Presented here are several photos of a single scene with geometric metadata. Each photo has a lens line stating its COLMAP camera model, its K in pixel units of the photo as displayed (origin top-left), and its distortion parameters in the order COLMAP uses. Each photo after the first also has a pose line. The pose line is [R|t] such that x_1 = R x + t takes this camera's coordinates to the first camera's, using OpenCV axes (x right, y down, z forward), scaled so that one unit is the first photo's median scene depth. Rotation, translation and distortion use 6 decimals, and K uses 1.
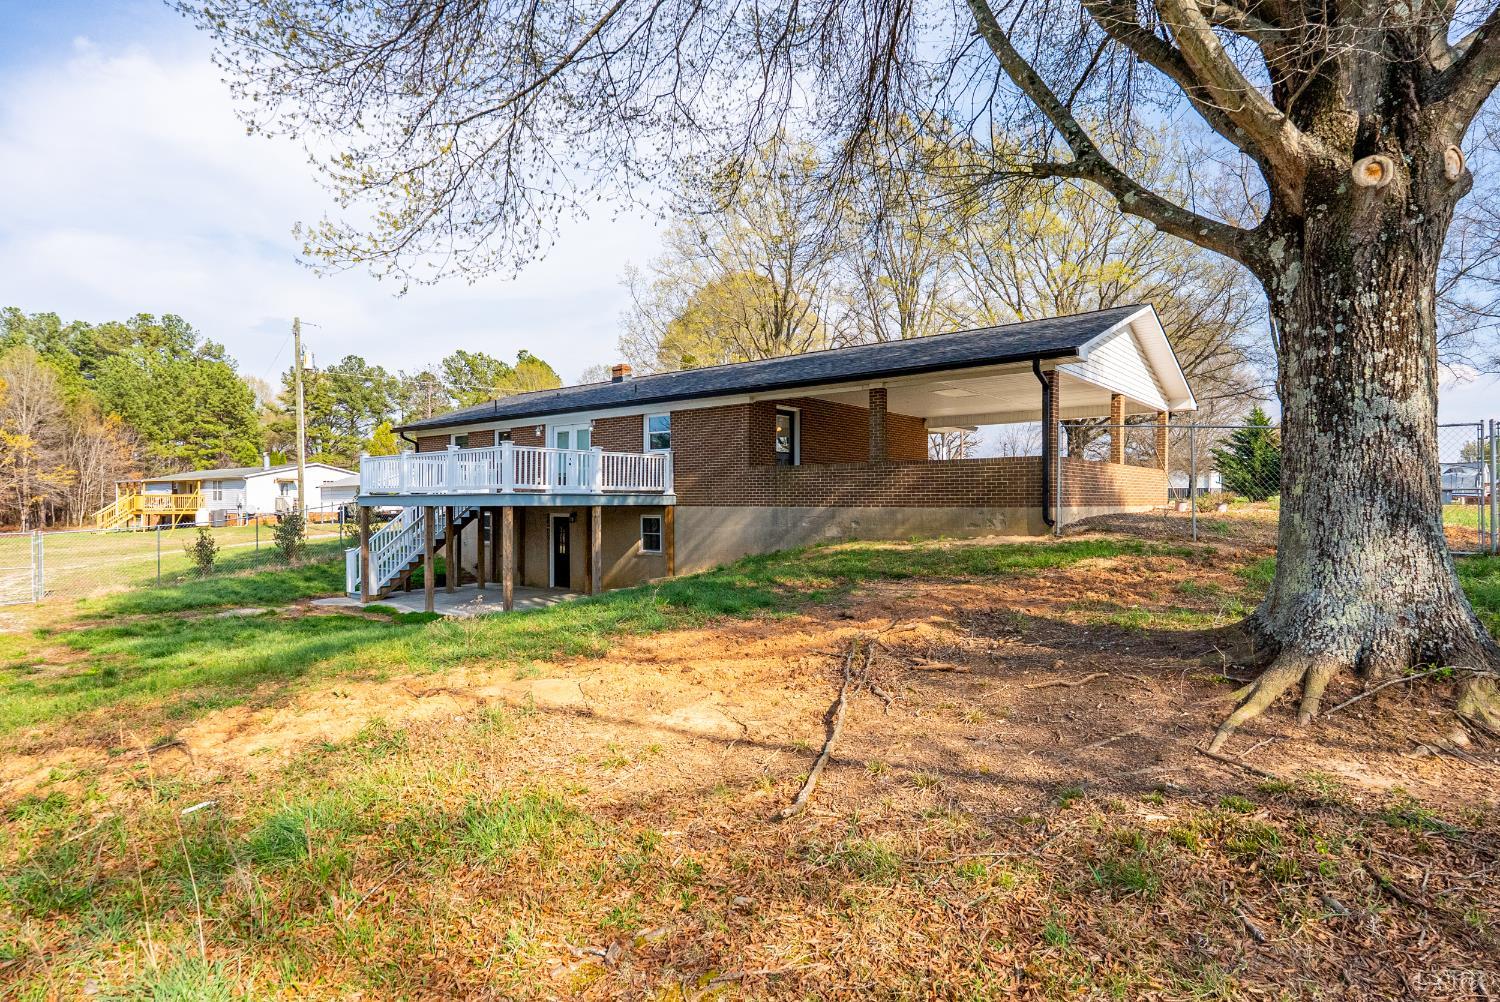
lens RADIAL K [[802.9, 0, 750.0], [0, 802.9, 501.0], [0, 0, 1]] dist [-0.000253, -0.000446]
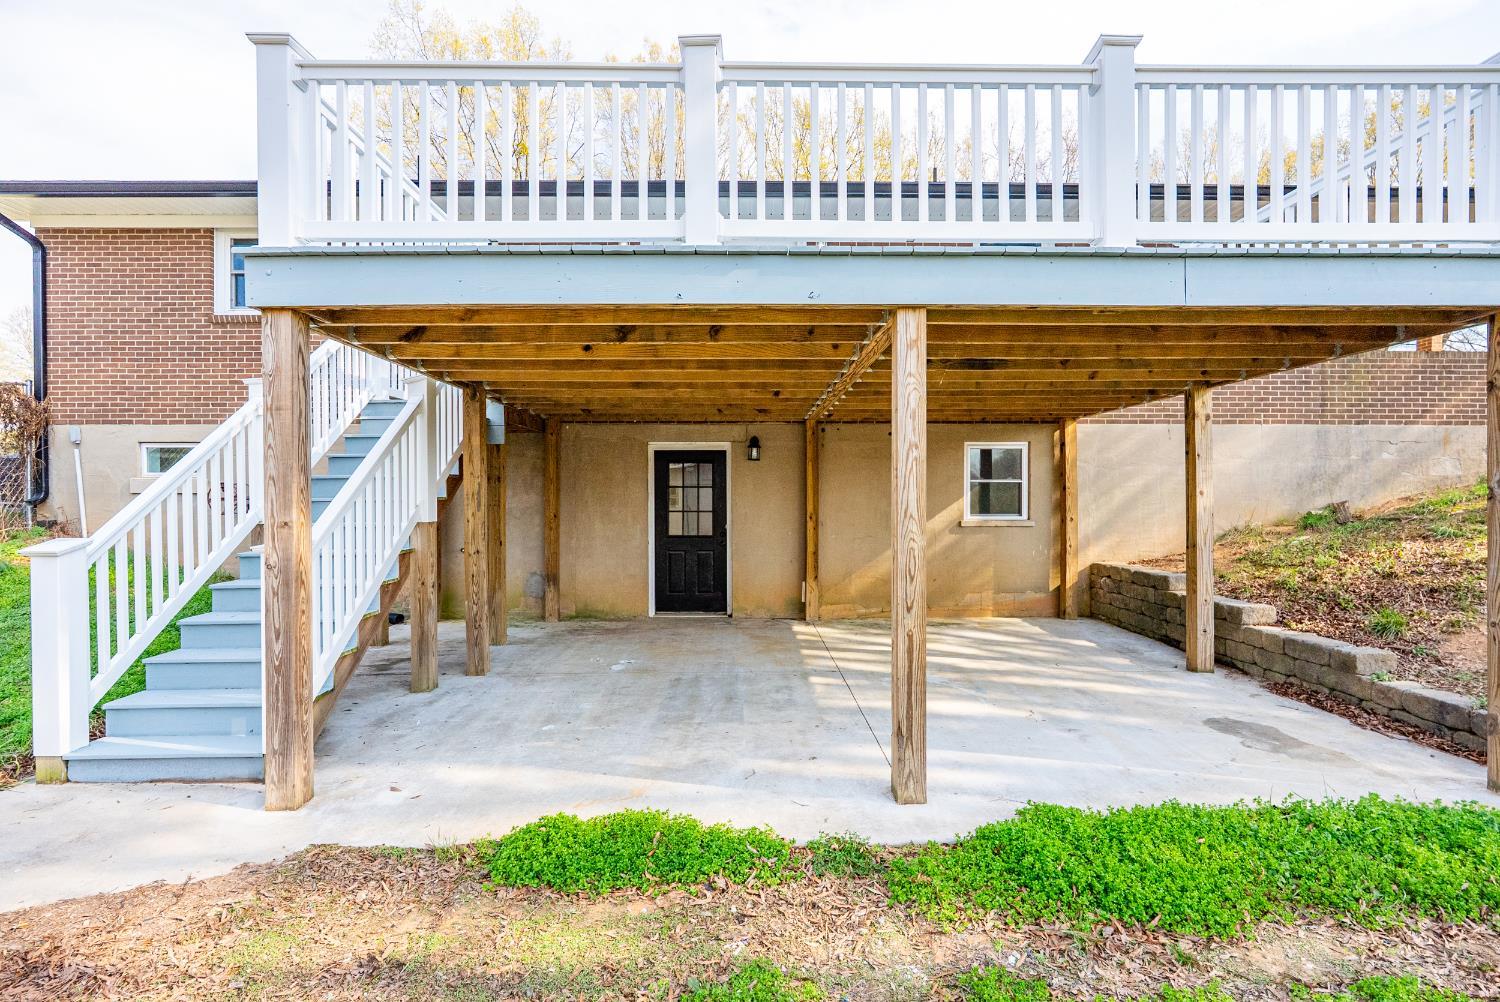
lens RADIAL K [[663.3, 0, 750.0], [0, 663.3, 501.0], [0, 0, 1]] dist [-0.005860, -0.000092]
pose [[0.769276, -0.007104, 0.638877, -0.438192], [-0.000668, 0.999929, 0.011923, 0.042669], [-0.638916, -0.009599, 0.769217, 0.706303]]
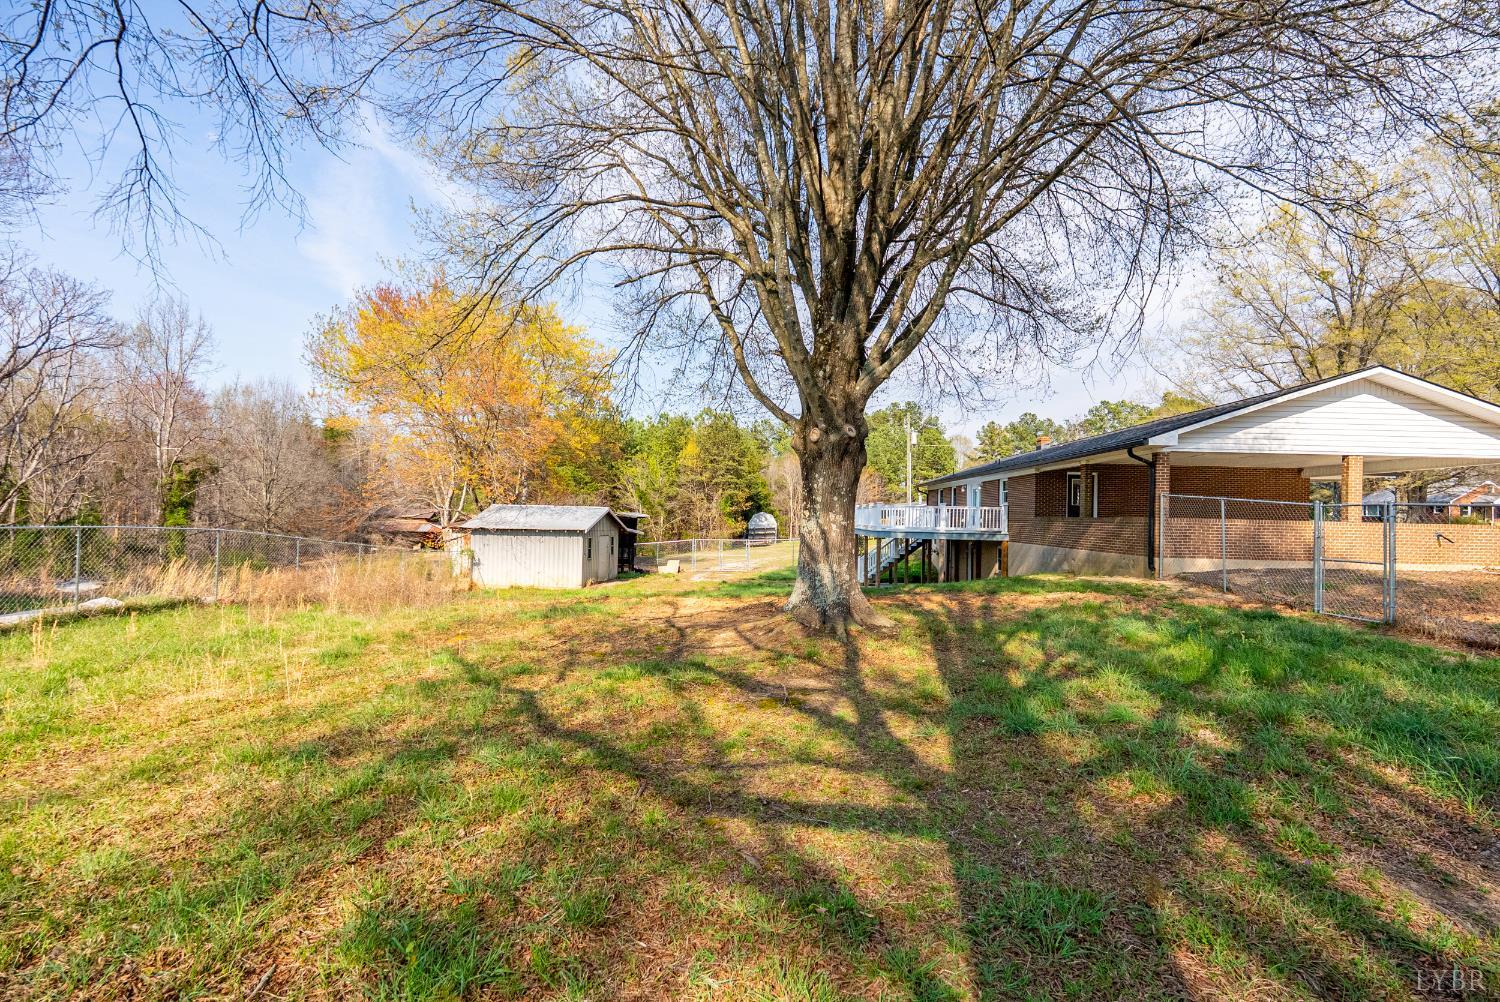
lens RADIAL K [[663.3, 0, 750.0], [0, 663.3, 501.0], [0, 0, 1]] dist [-0.005860, -0.000092]
pose [[0.610797, -0.000379, -0.791787, 0.510249], [-0.023911, 0.999535, -0.018924, -0.029678], [0.791426, 0.030491, 0.610504, -0.113814]]
